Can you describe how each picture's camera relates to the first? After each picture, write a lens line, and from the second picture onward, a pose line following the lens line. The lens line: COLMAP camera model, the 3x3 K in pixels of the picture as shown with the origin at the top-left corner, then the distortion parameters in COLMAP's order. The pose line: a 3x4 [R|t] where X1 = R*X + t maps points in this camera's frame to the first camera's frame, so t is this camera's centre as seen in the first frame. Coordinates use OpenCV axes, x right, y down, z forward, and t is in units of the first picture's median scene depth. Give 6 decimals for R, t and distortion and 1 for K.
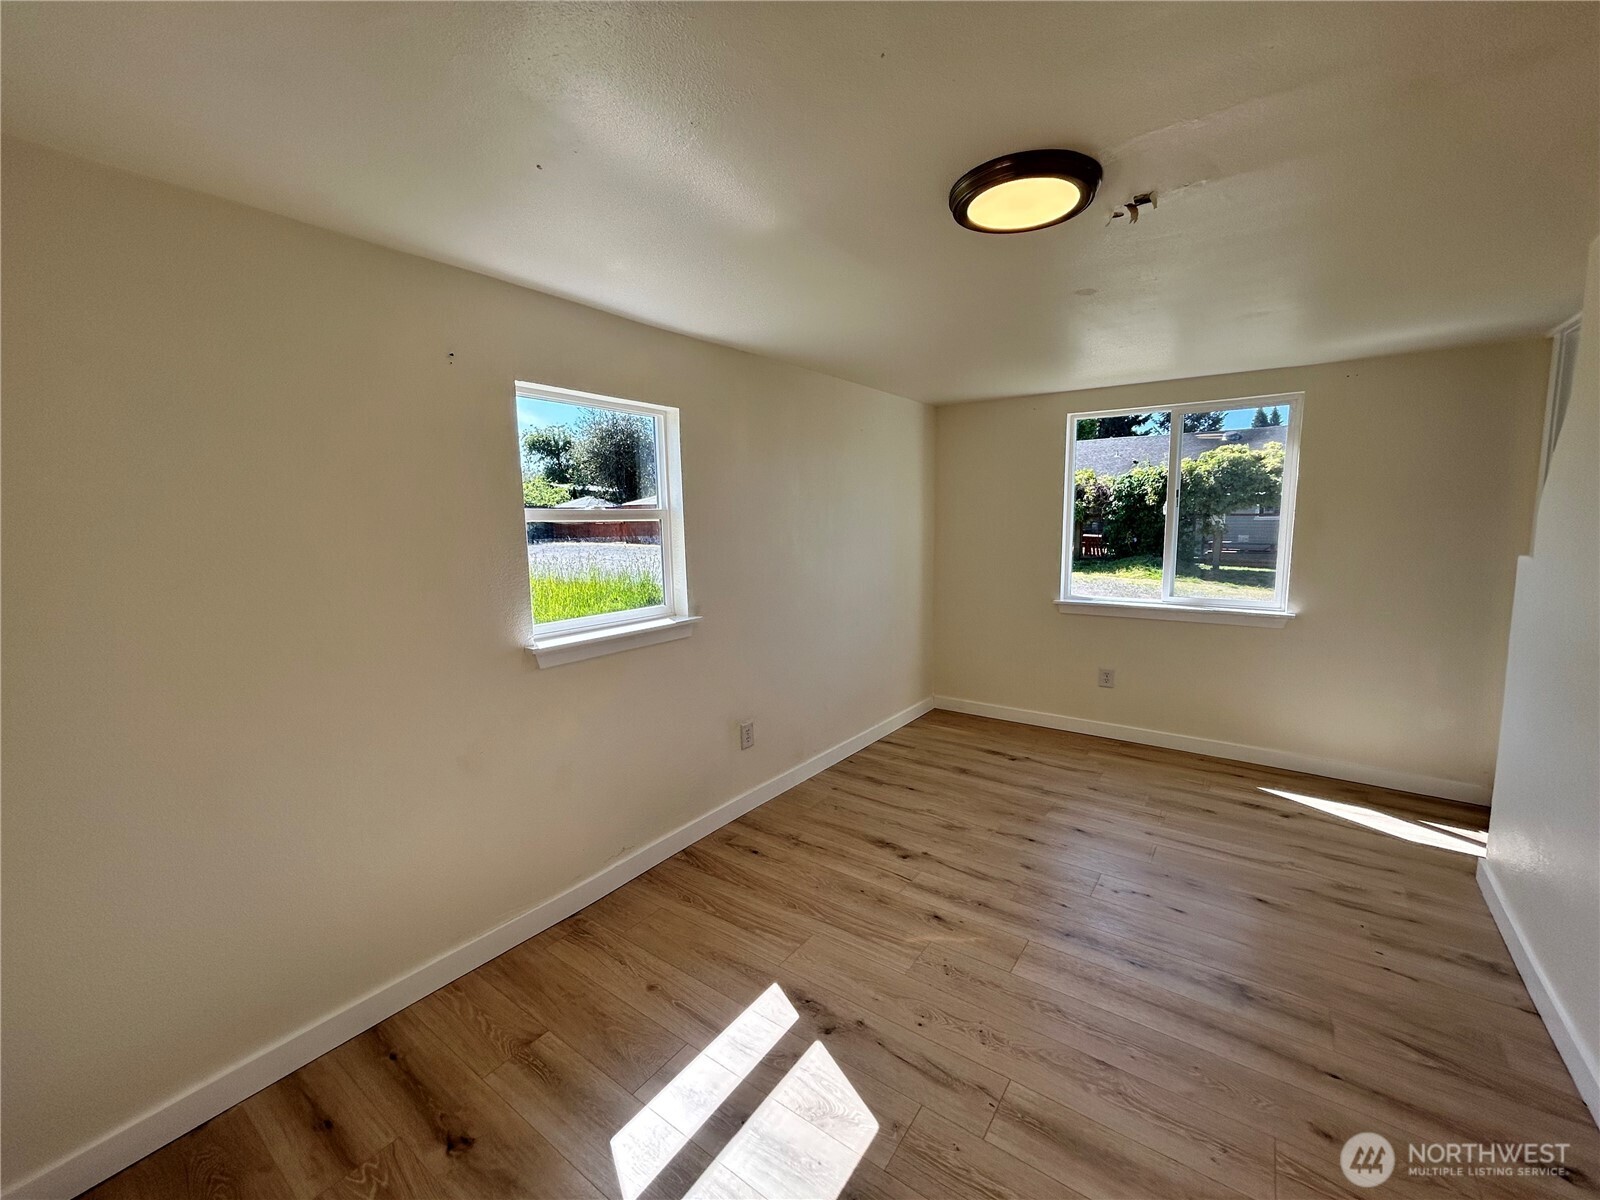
lens RADIAL K [[642.4, 0, 802.6], [0, 642.4, 598.4], [0, 0, 1]] dist [0.000432, 0.000345]
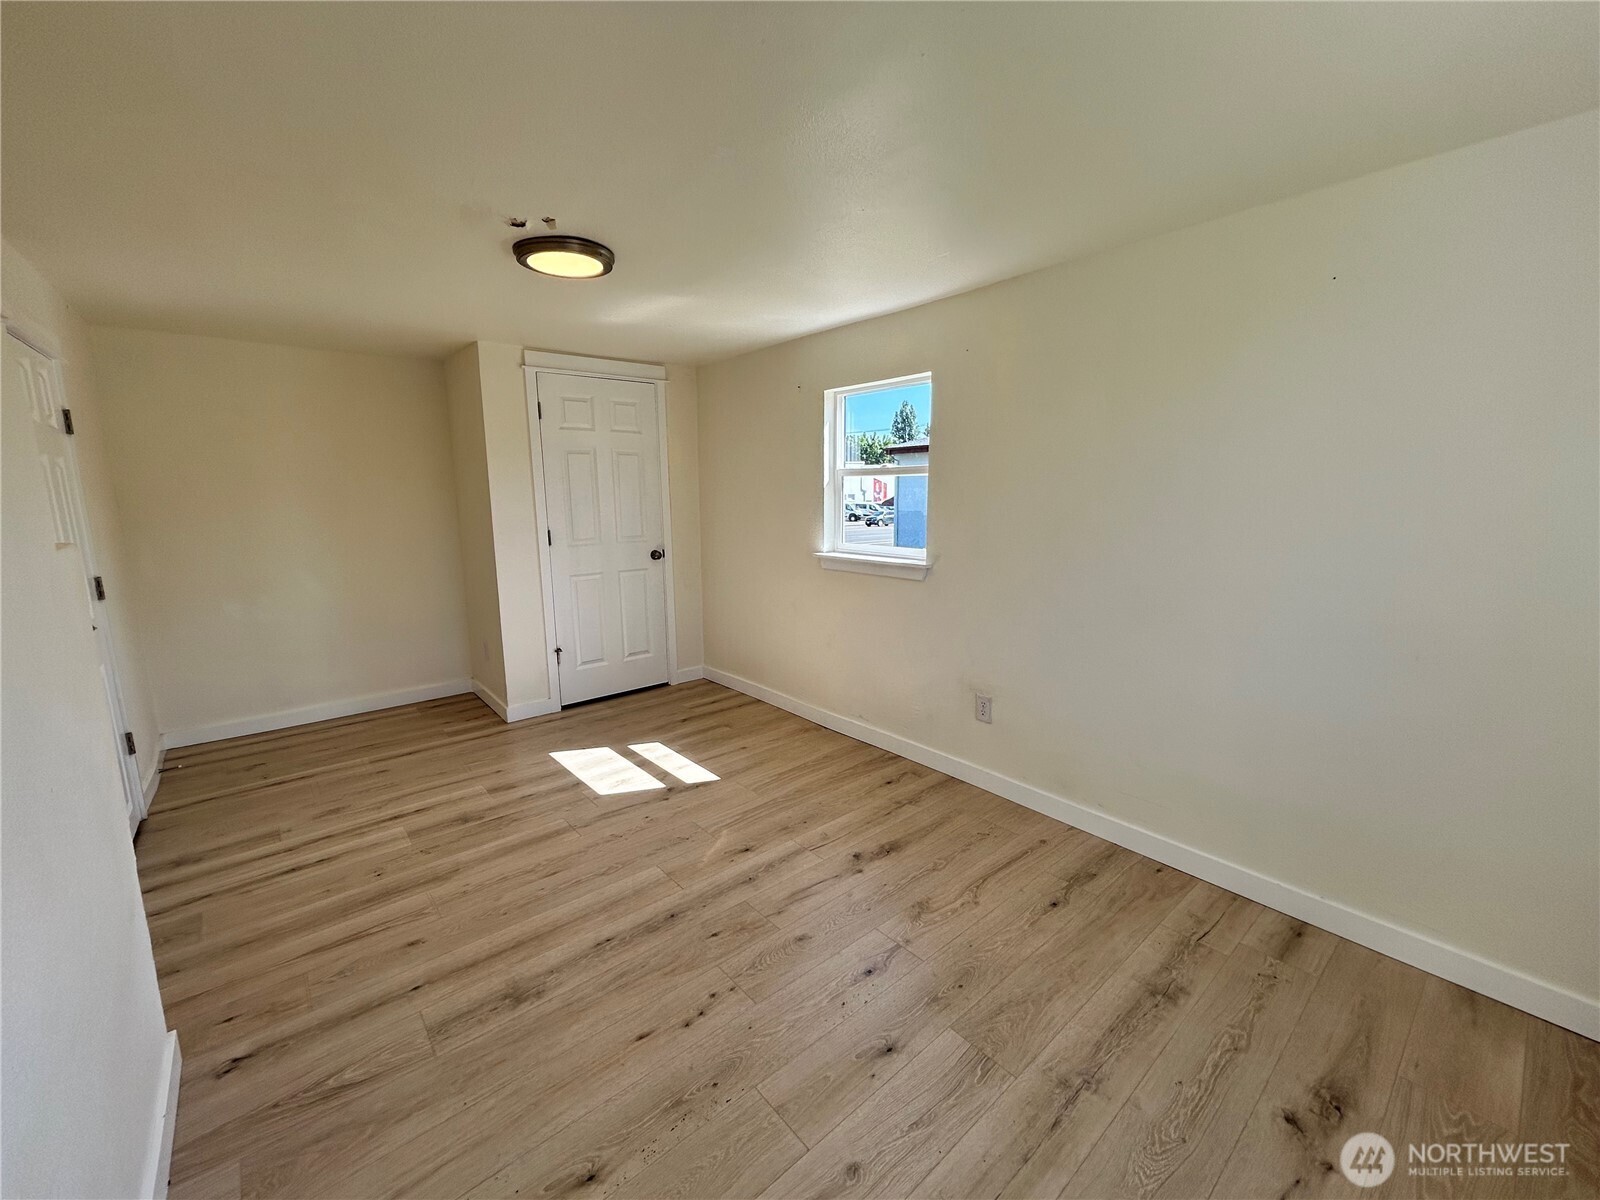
lens RADIAL K [[642.4, 0, 802.6], [0, 642.4, 598.4], [0, 0, 1]] dist [0.000432, 0.000345]
pose [[-0.226113, 0.184613, -0.956447, 1.048087], [-0.110437, 0.970688, 0.213470, -0.138067], [0.967821, 0.153895, -0.199097, 1.148075]]
